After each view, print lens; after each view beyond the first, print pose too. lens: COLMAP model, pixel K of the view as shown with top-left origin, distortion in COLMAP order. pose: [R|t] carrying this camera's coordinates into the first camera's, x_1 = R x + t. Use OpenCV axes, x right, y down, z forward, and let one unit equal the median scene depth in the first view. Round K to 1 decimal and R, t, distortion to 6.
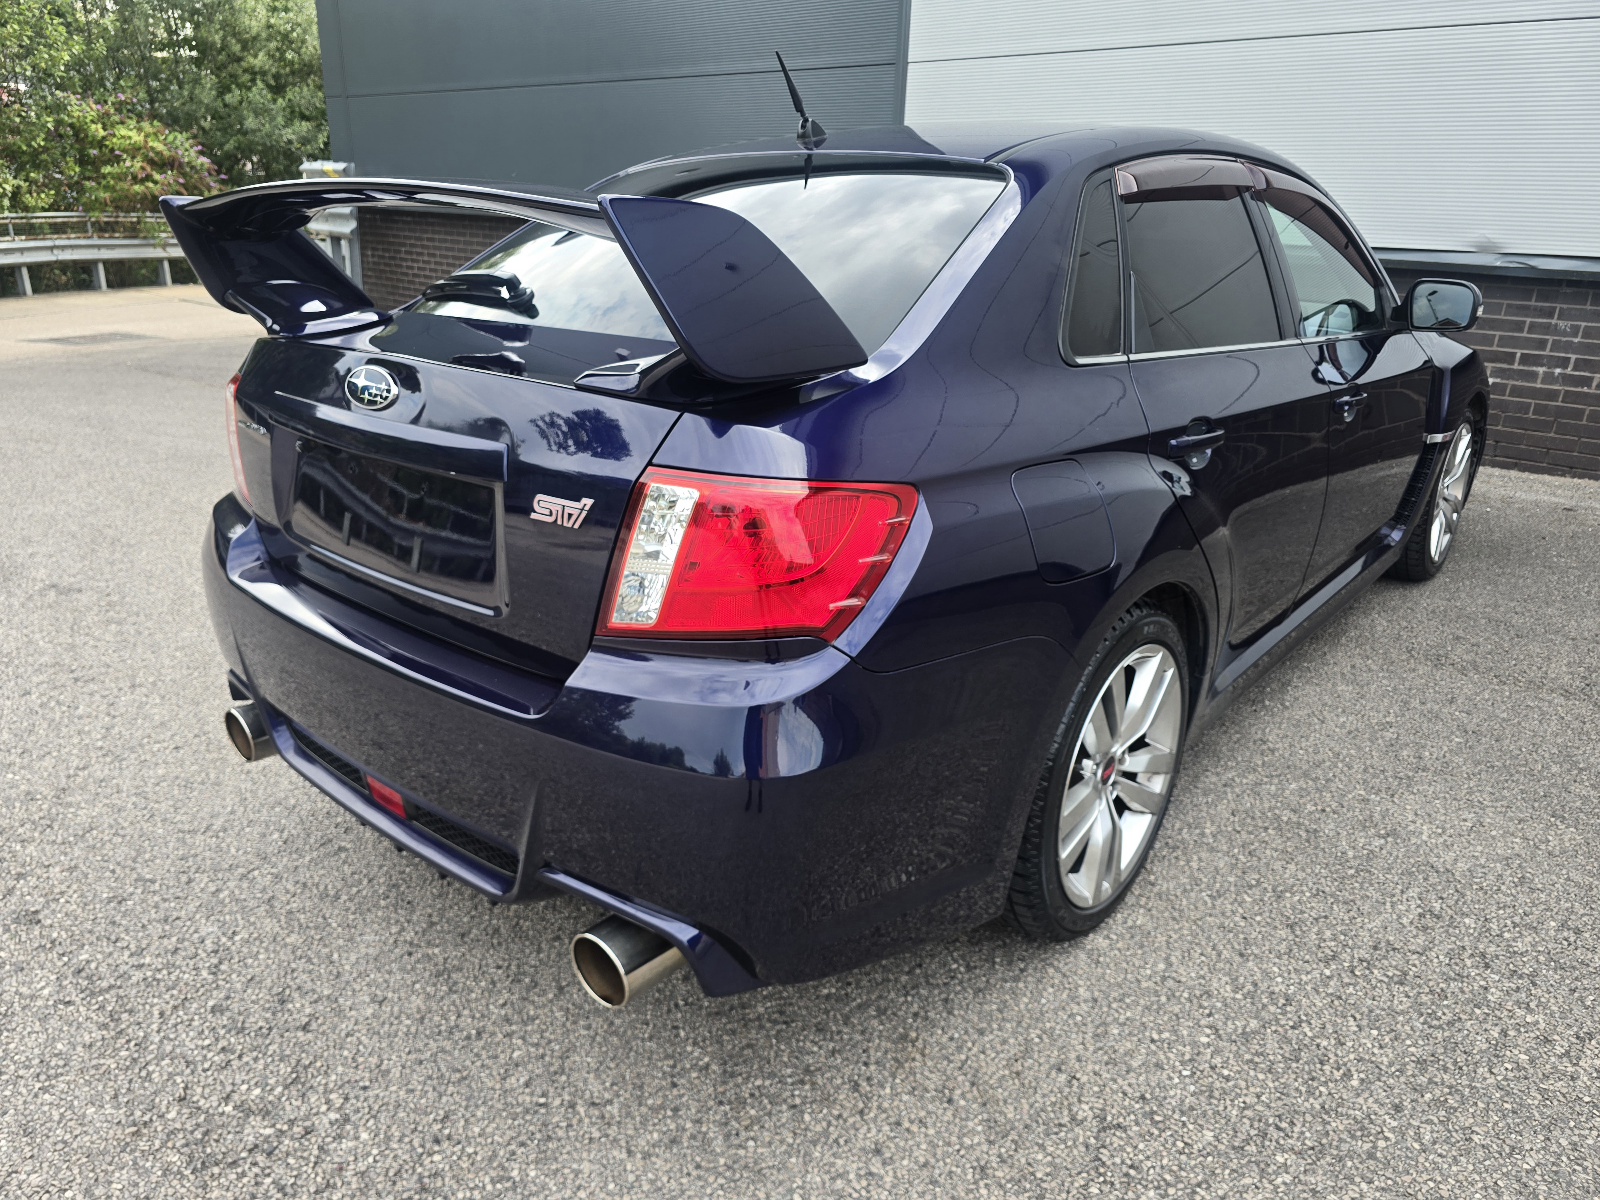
lens RADIAL K [[1114.9, 0, 815.1], [0, 1114.9, 582.5], [0, 0, 1]] dist [0.029133, -0.029305]
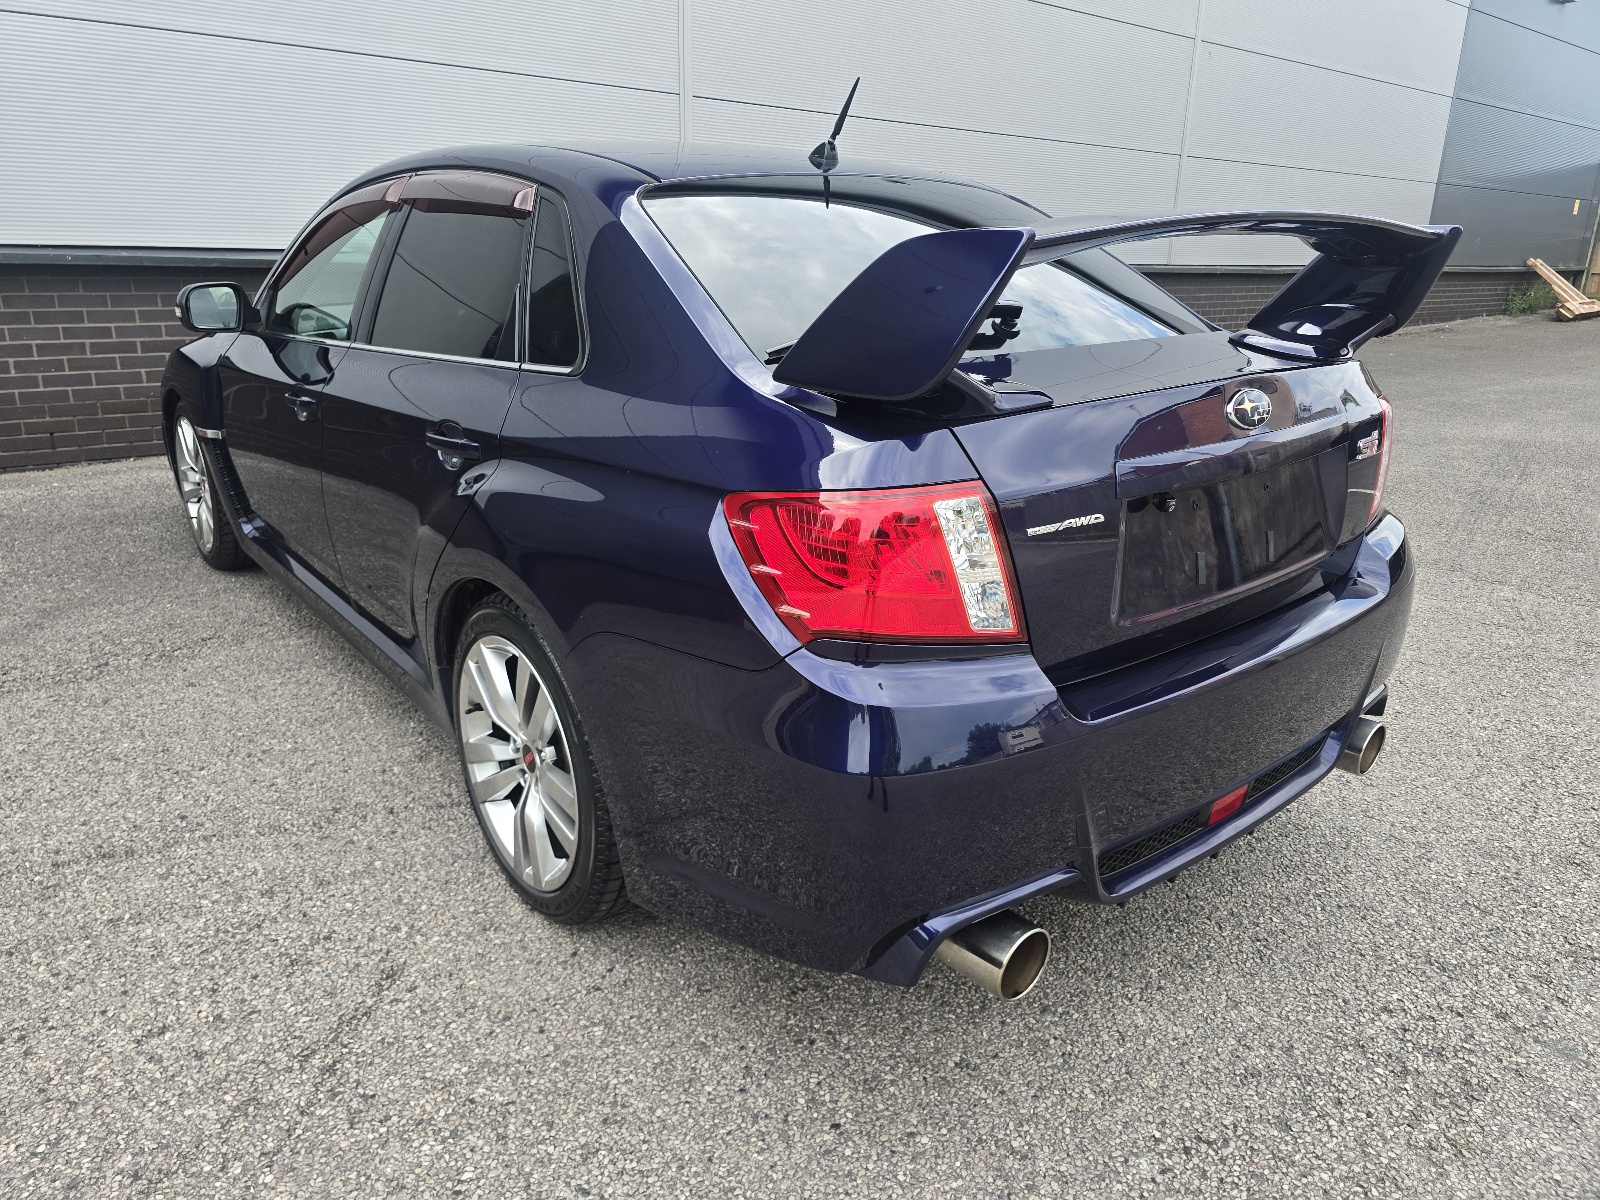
lens RADIAL K [[1085.2, 0, 803.5], [0, 1085.2, 571.4], [0, 0, 1]] dist [0.048860, -0.036276]
pose [[0.174675, -0.305410, 0.936063, -1.498054], [0.310558, 0.919241, 0.241970, -0.418050], [-0.934367, 0.248436, 0.255416, 1.190070]]
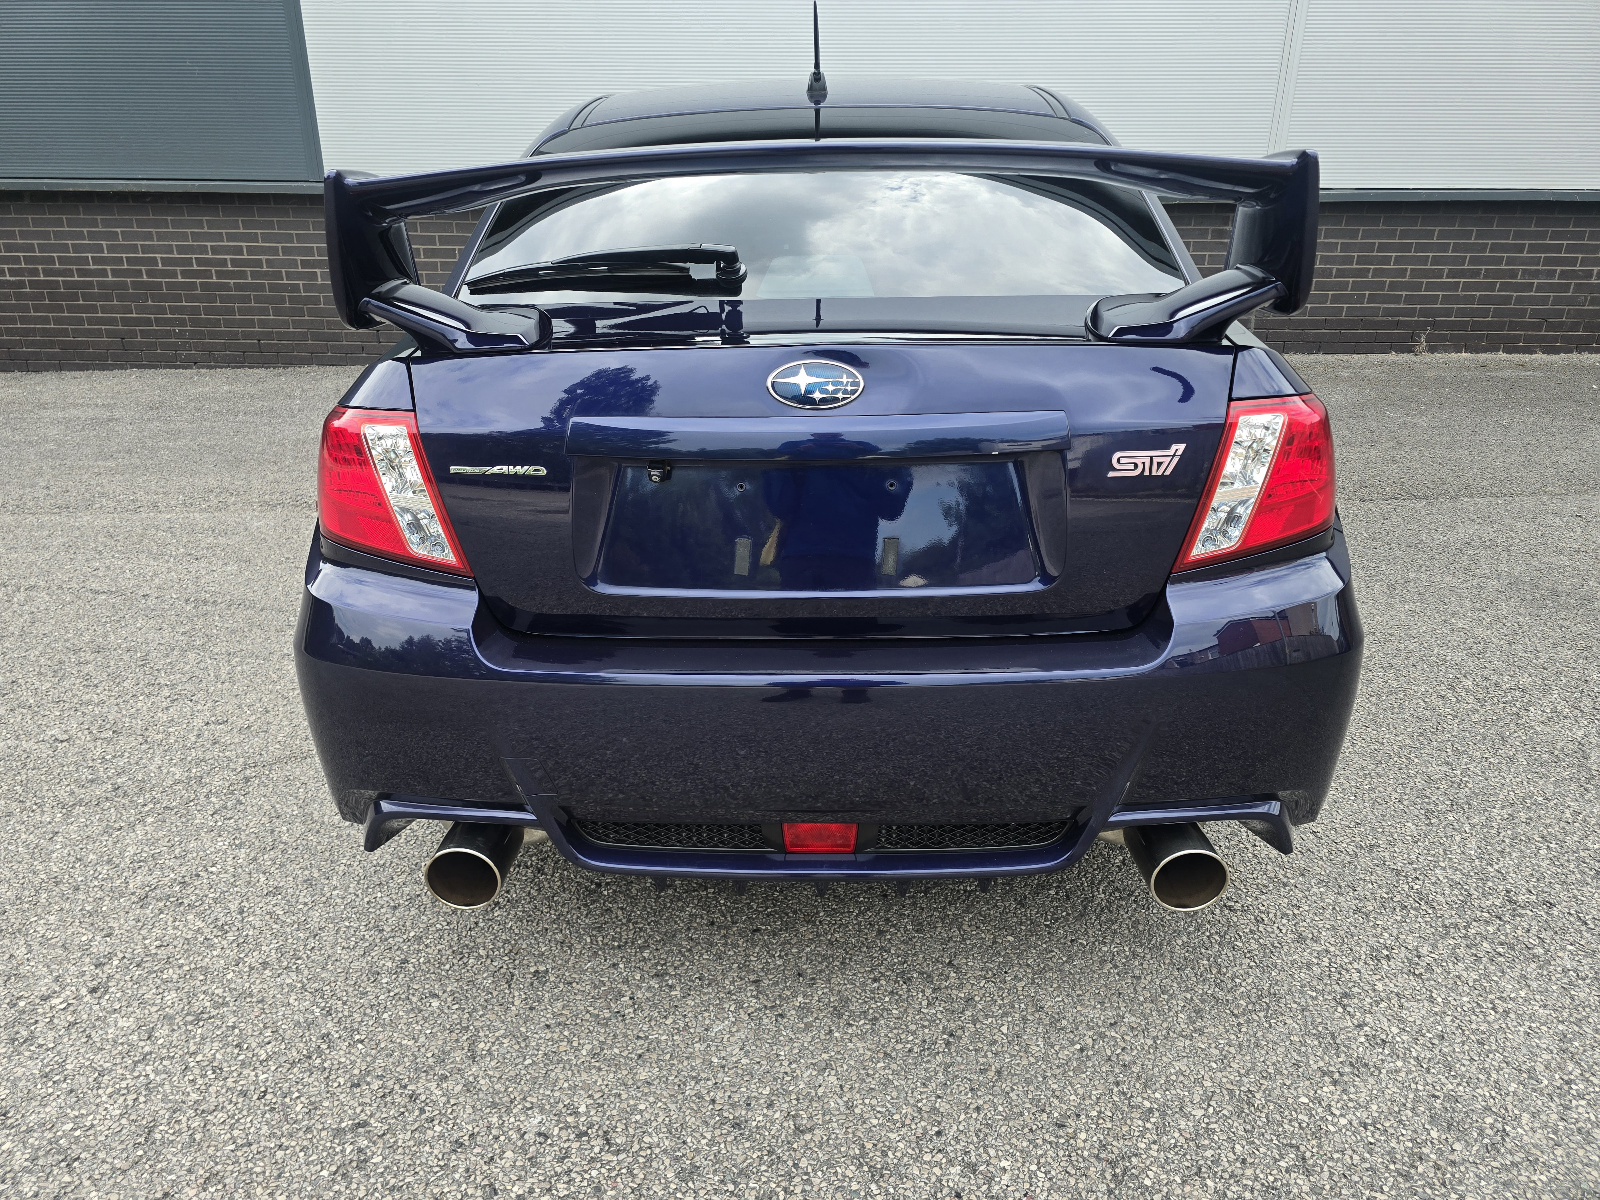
lens RADIAL K [[1101.6, 0, 806.4], [0, 1101.6, 559.9], [0, 0, 1]] dist [0.047115, -0.045020]
pose [[0.773213, -0.236699, 0.588315, -0.970252], [0.223207, 0.969944, 0.096884, -0.128968], [-0.593566, 0.056404, 0.802807, 0.321350]]
